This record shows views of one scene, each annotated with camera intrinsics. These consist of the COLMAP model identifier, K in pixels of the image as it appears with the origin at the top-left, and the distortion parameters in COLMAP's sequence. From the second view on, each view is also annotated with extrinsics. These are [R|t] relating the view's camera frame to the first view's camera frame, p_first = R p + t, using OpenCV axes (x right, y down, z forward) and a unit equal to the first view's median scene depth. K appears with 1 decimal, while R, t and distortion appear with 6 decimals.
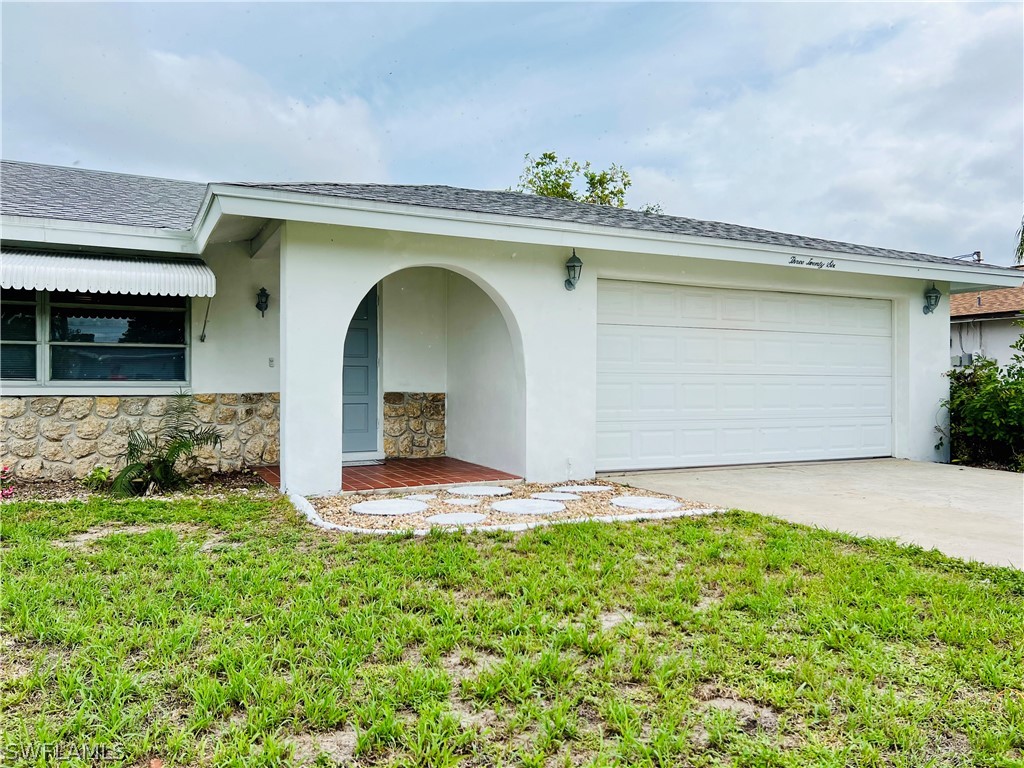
lens RADIAL K [[757.8, 0, 506.9], [0, 757.8, 385.7], [0, 0, 1]] dist [0.058445, -0.014992]
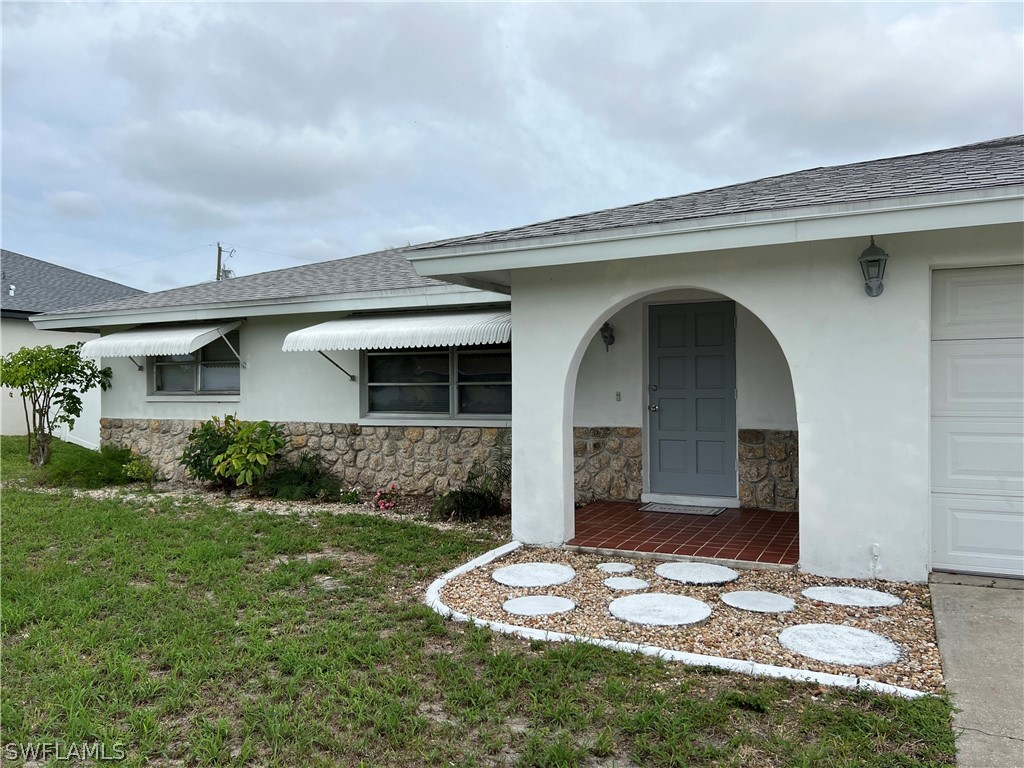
lens RADIAL K [[757.8, 0, 521.4], [0, 757.8, 384.4], [0, 0, 1]] dist [0.058445, -0.014992]
pose [[0.619874, -0.009368, -0.784646, 0.416901], [0.010219, 0.999940, -0.003866, -0.047467], [0.784635, -0.005622, 0.619932, 0.323665]]
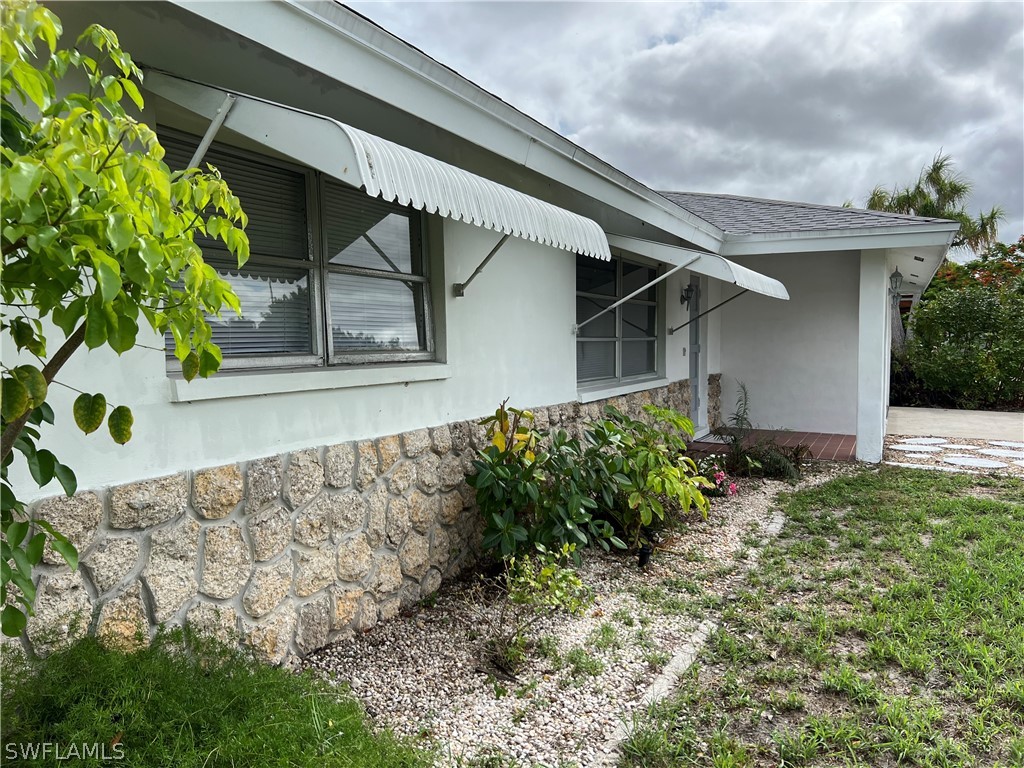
lens RADIAL K [[757.8, 0, 512.3], [0, 757.8, 384.9], [0, 0, 1]] dist [0.058445, -0.014992]
pose [[0.796967, -0.044316, 0.602395, -1.279379], [0.011393, 0.998230, 0.058363, -0.054072], [-0.603915, -0.039650, 0.796062, 0.306359]]
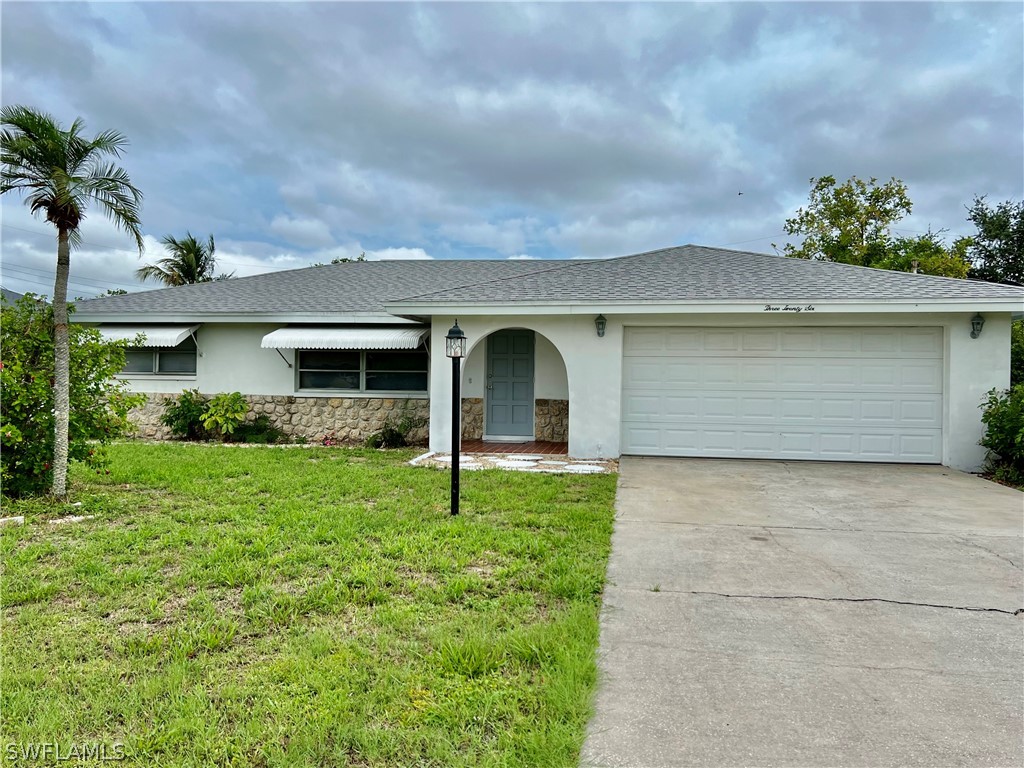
lens RADIAL K [[757.8, 0, 508.2], [0, 757.8, 383.4], [0, 0, 1]] dist [0.058445, -0.014992]
pose [[0.823576, 0.008658, -0.567139, 0.798897], [-0.009802, 0.999951, 0.001032, -0.028909], [0.567121, 0.004709, 0.823621, -0.387963]]
